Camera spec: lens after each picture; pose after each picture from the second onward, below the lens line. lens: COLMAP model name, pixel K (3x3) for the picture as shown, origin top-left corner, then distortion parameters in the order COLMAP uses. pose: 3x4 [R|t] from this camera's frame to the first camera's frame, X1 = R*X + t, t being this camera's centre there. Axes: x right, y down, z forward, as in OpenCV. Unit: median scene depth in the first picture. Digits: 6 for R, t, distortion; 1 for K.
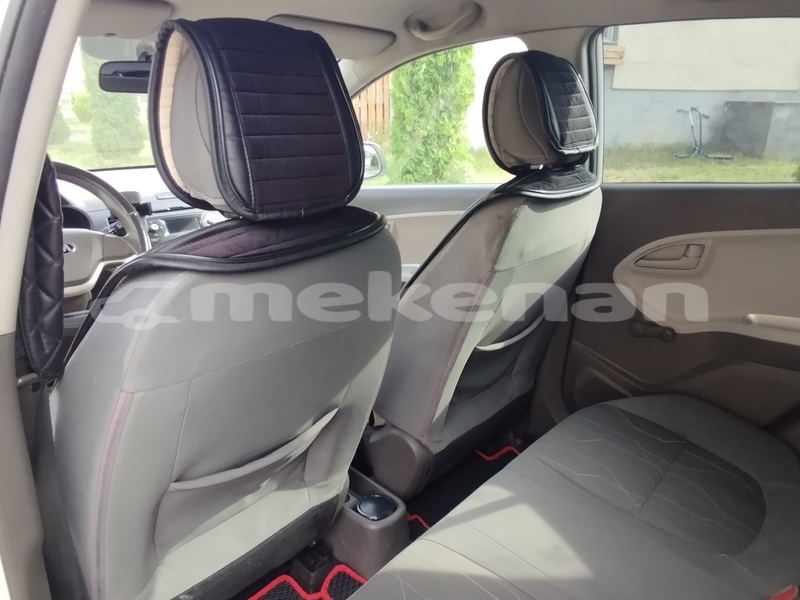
lens RADIAL K [[612.4, 0, 400.0], [0, 612.4, 300.0], [0, 0, 1]] dist [-0.025387, 0.060836]
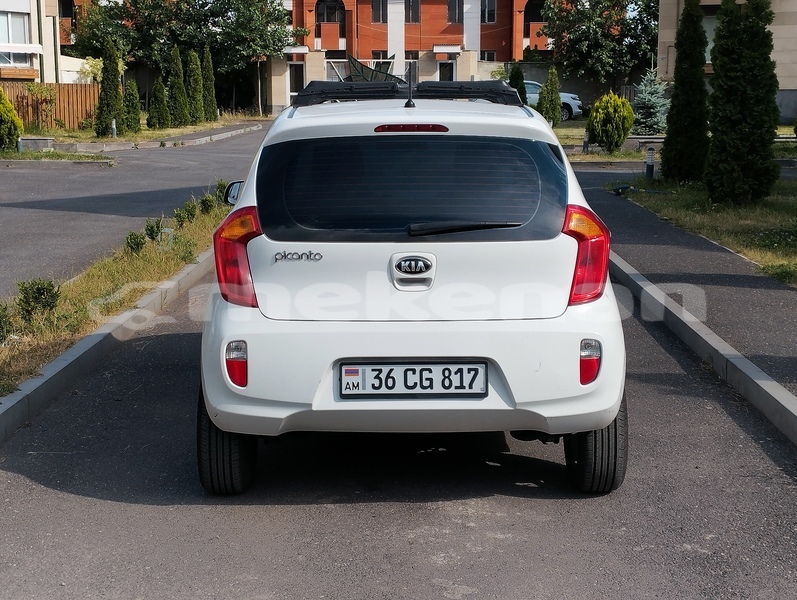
lens RADIAL K [[1346.7, 0, 398.5], [0, 1346.7, 300.0], [0, 0, 1]] dist [0.137887, -0.135769]
pose [[0.661234, 0.105815, -0.742680, 3.250362], [-0.229038, 0.971208, -0.065546, 0.491002], [0.714361, 0.213443, 0.666431, -2.108148]]
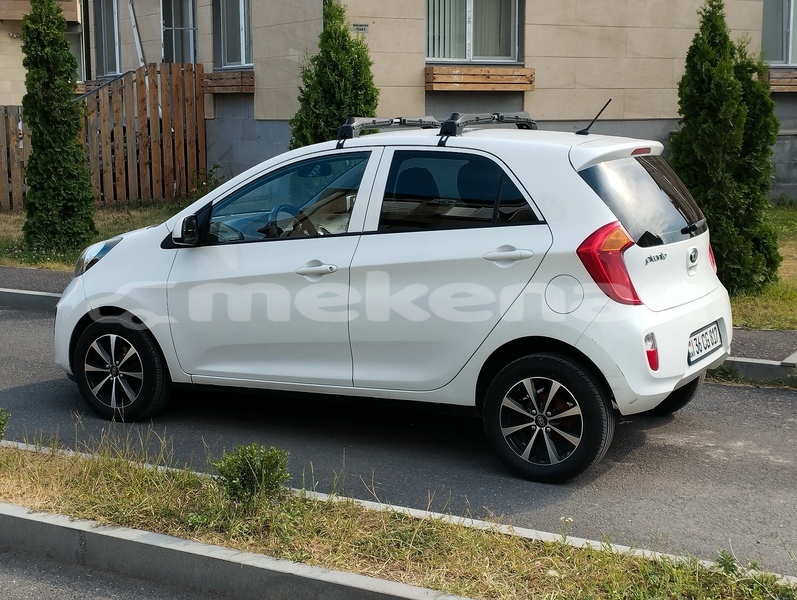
lens RADIAL K [[1346.7, 0, 398.5], [0, 1346.7, 300.0], [0, 0, 1]] dist [0.137887, -0.135769]
pose [[0.977025, -0.040154, 0.209307, -1.175890], [0.075496, 0.983616, -0.163705, 0.976264], [-0.199304, 0.175746, 0.964049, -3.910114]]
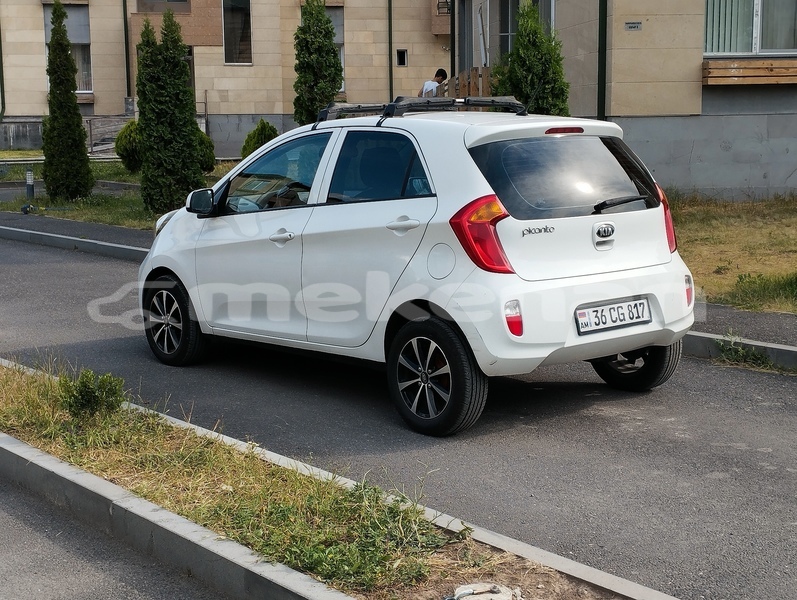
lens RADIAL K [[1312.8, 0, 398.5], [0, 1312.8, 300.0], [0, 0, 1]] dist [0.122349, -0.177167]
pose [[0.987612, 0.001373, -0.156911, 0.727961], [-0.029012, 0.984320, -0.173993, 1.208741], [0.154212, 0.176389, 0.972165, -4.261895]]
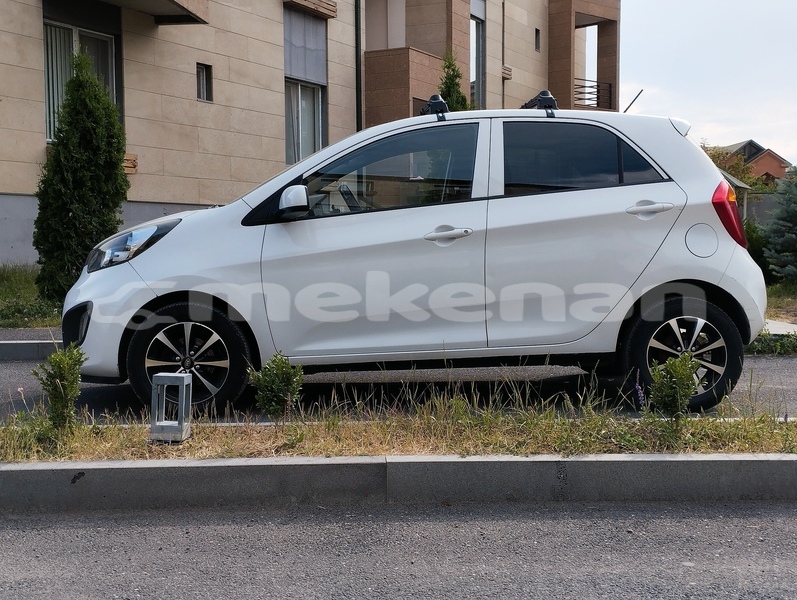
lens RADIAL K [[1048.2, 0, 398.5], [0, 1048.2, 300.0], [0, 0, 1]] dist [0.097689, 0.041092]
pose [[0.708203, -0.050647, 0.704190, -3.134128], [0.230070, 0.959533, -0.162369, 0.868789], [-0.667471, 0.277004, 0.691196, -1.799468]]
